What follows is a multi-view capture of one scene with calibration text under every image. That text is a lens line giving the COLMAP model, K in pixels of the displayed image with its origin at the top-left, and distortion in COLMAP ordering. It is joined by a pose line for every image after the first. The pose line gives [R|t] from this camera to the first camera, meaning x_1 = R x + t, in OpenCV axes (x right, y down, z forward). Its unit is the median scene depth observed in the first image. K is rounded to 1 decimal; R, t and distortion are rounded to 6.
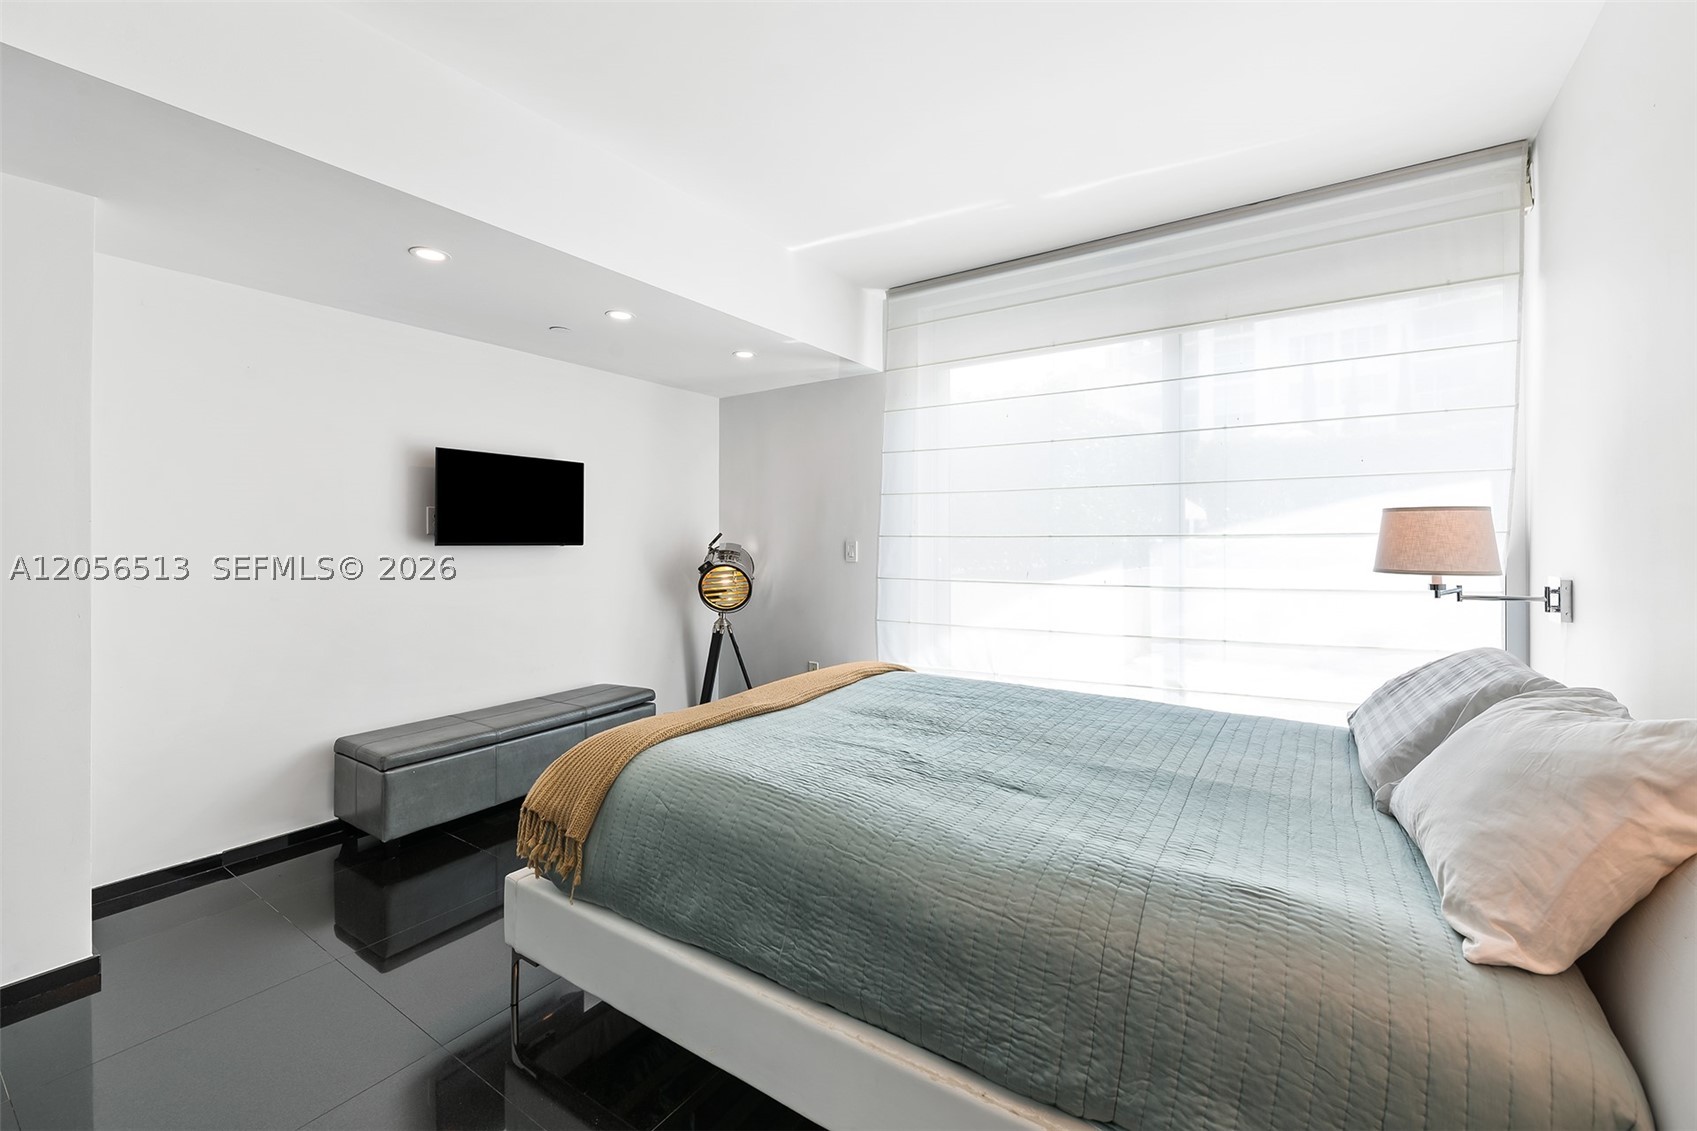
lens RADIAL K [[699.0, 0, 852.7], [0, 699.0, 559.2], [0, 0, 1]] dist [0.000373, -0.000041]
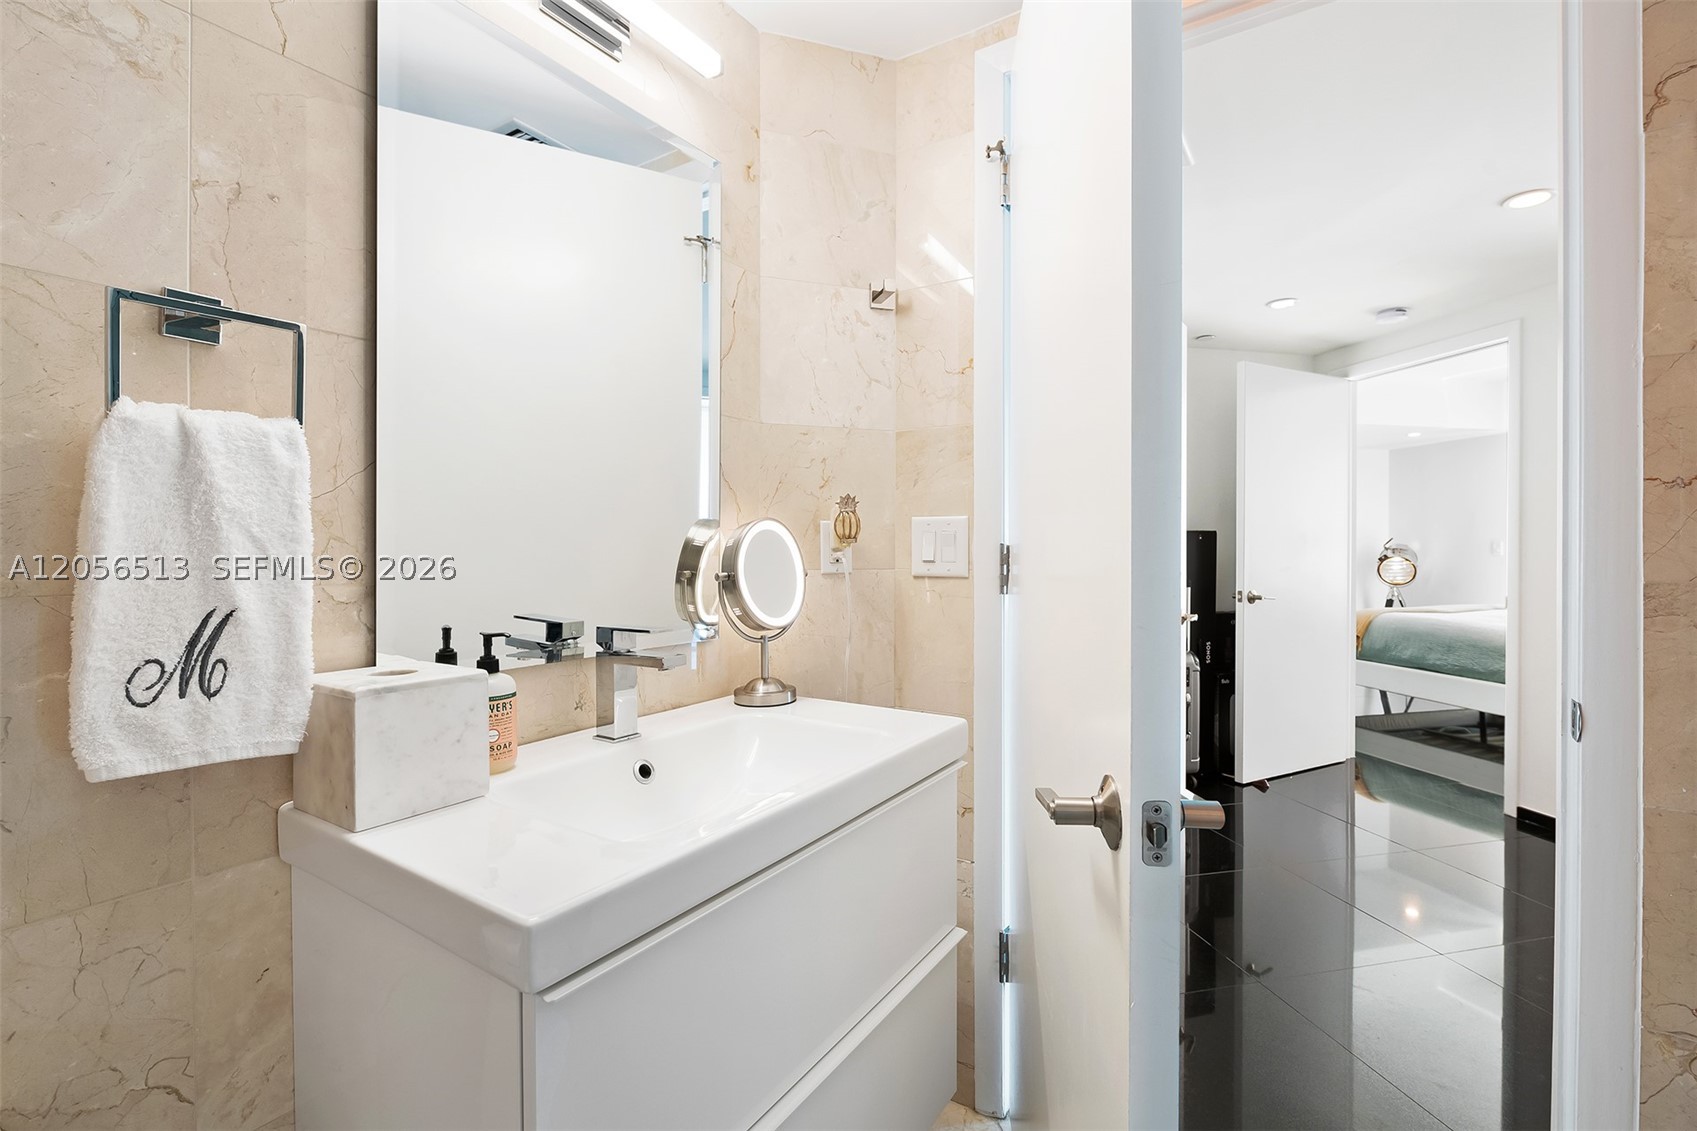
lens RADIAL K [[742.7, 0, 854.9], [0, 742.7, 545.9], [0, 0, 1]] dist [-0.002372, -0.000594]
pose [[0.723022, -0.003266, -0.690817, 0.100596], [-0.017306, 0.999589, -0.022838, 0.044013], [0.690608, 0.028468, 0.722669, -1.129899]]
